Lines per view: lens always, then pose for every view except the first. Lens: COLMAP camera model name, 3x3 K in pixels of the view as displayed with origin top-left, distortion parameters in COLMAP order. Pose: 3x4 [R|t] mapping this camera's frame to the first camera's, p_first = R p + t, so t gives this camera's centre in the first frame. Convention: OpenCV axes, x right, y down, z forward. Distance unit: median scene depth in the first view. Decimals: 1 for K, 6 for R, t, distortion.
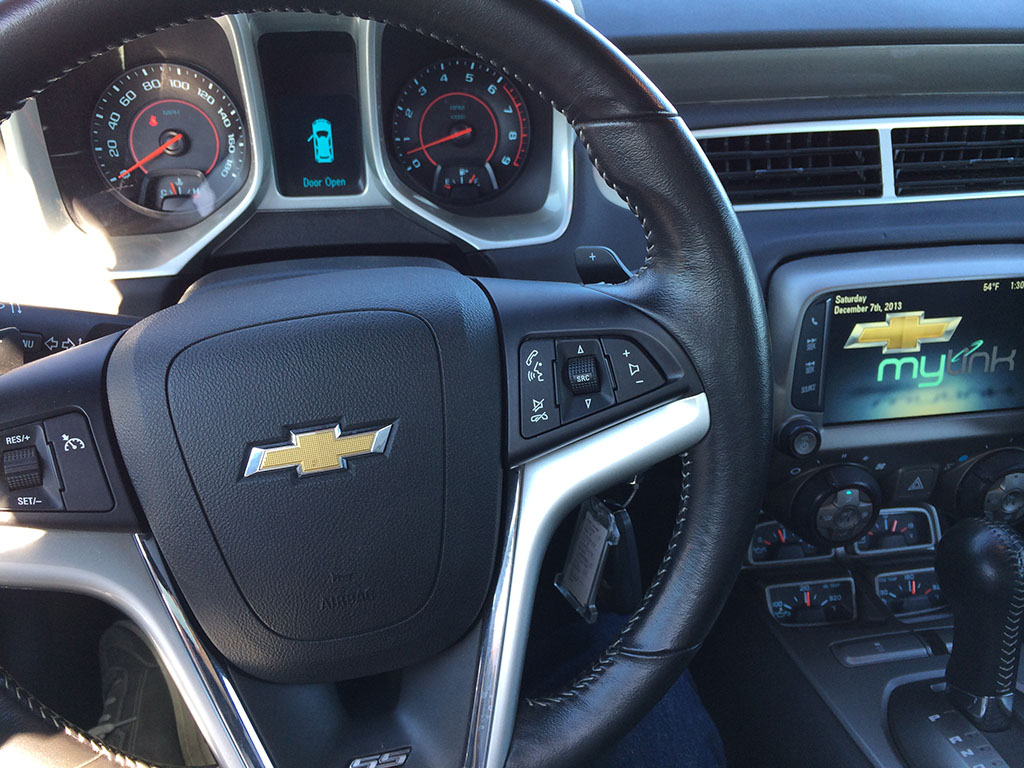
lens RADIAL K [[881.8, 0, 512.1], [0, 881.8, 379.4], [0, 0, 1]] dist [0.011226, -0.001499]
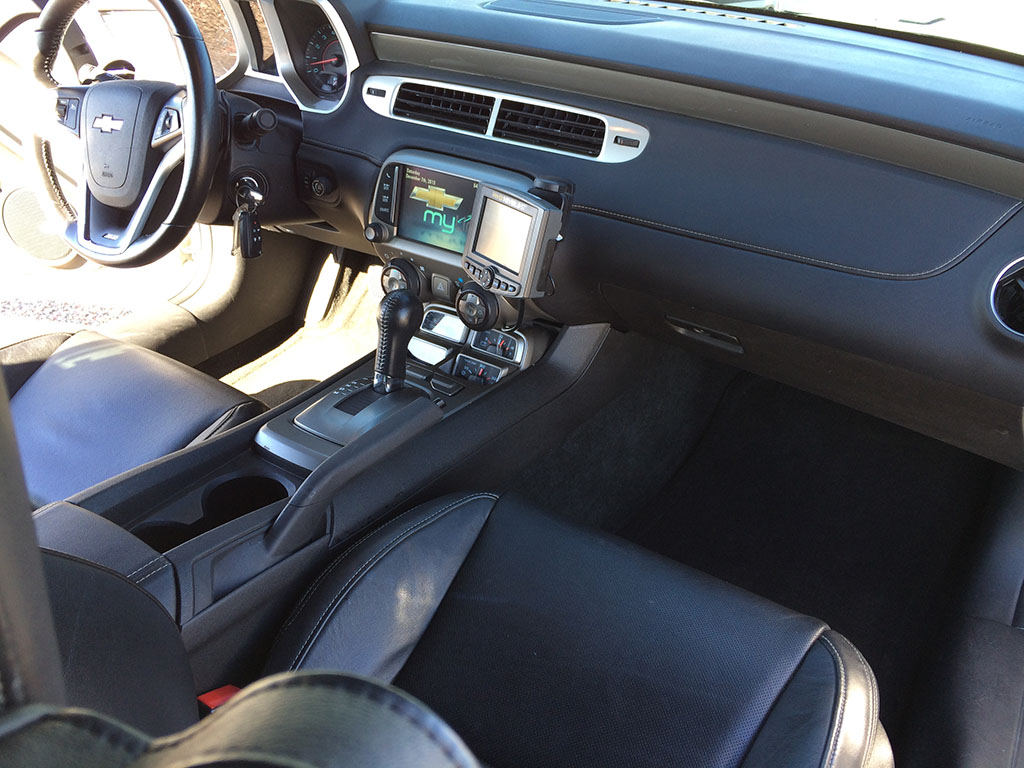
lens RADIAL K [[881.8, 0, 511.0], [0, 881.8, 387.1], [0, 0, 1]] dist [0.011226, -0.001499]
pose [[0.746703, 0.365050, -0.556033, 1.755878], [-0.350556, 0.926402, 0.137440, 0.006849], [0.565283, 0.092294, 0.819718, -0.433337]]
